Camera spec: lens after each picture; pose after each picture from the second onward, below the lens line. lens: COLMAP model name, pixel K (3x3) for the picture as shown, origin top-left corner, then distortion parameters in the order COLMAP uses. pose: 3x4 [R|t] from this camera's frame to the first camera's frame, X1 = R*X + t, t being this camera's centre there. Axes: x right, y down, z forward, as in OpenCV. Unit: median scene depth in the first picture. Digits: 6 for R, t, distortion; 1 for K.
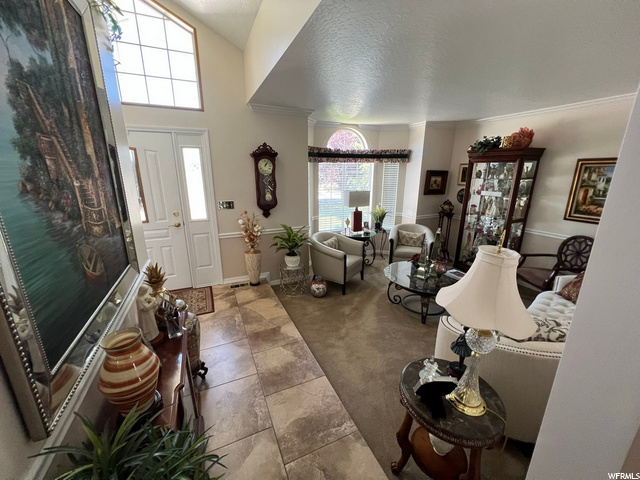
lens RADIAL K [[257.6, 0, 320.2], [0, 257.6, 240.0], [0, 0, 1]] dist [-0.000067, 0.000730]
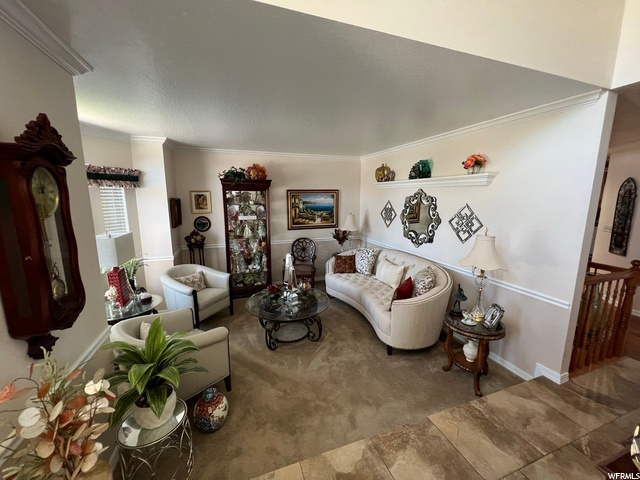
lens RADIAL K [[260.5, 0, 319.2], [0, 260.5, 237.7], [0, 0, 1]] dist [-0.001192, -0.000108]
pose [[0.079007, -0.160960, 0.983794, -0.503580], [0.264077, 0.955001, 0.135041, -0.192154], [-0.961260, 0.249128, 0.117958, 0.672174]]
